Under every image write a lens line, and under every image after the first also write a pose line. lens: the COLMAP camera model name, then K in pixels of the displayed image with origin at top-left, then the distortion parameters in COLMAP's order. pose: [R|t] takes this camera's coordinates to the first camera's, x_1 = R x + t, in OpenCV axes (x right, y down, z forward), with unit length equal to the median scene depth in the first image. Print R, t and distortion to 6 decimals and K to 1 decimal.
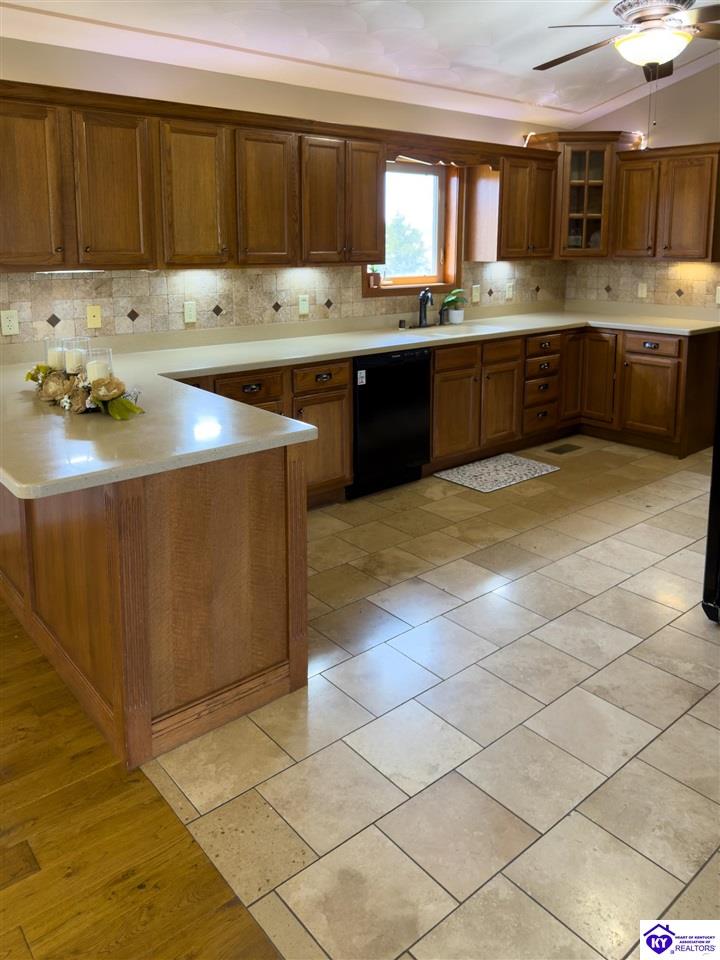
lens RADIAL K [[703.3, 0, 361.4], [0, 703.3, 432.3], [0, 0, 1]] dist [0.062766, -0.057879]
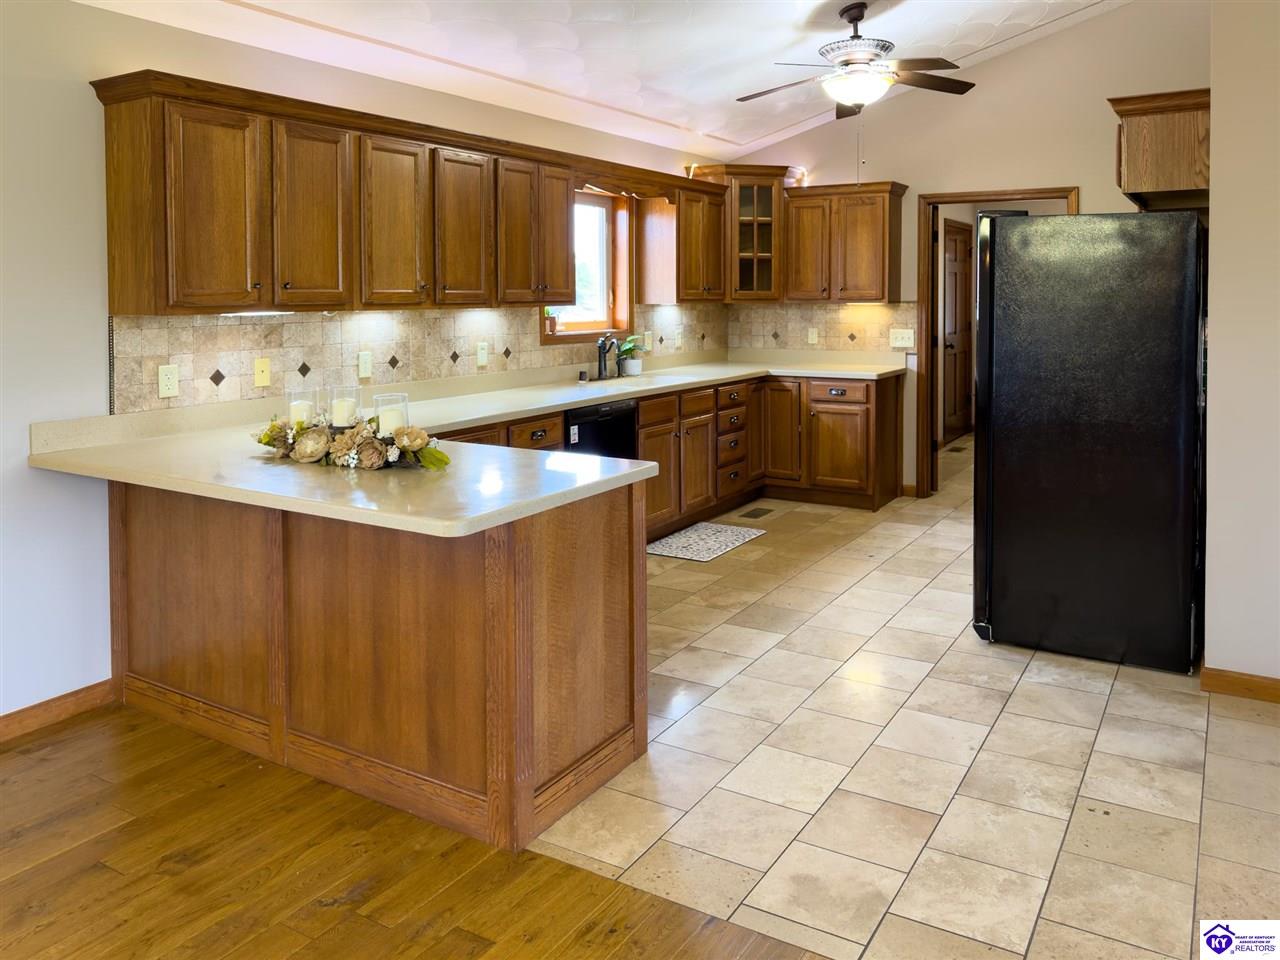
lens RADIAL K [[985.7, 0, 647.4], [0, 985.7, 490.4], [0, 0, 1]] dist [0.042982, -0.074215]
pose [[0.939271, -0.072150, 0.335505, -0.363714], [0.095444, 0.993999, -0.053443, 0.069181], [-0.329636, 0.082220, 0.940521, -0.167703]]
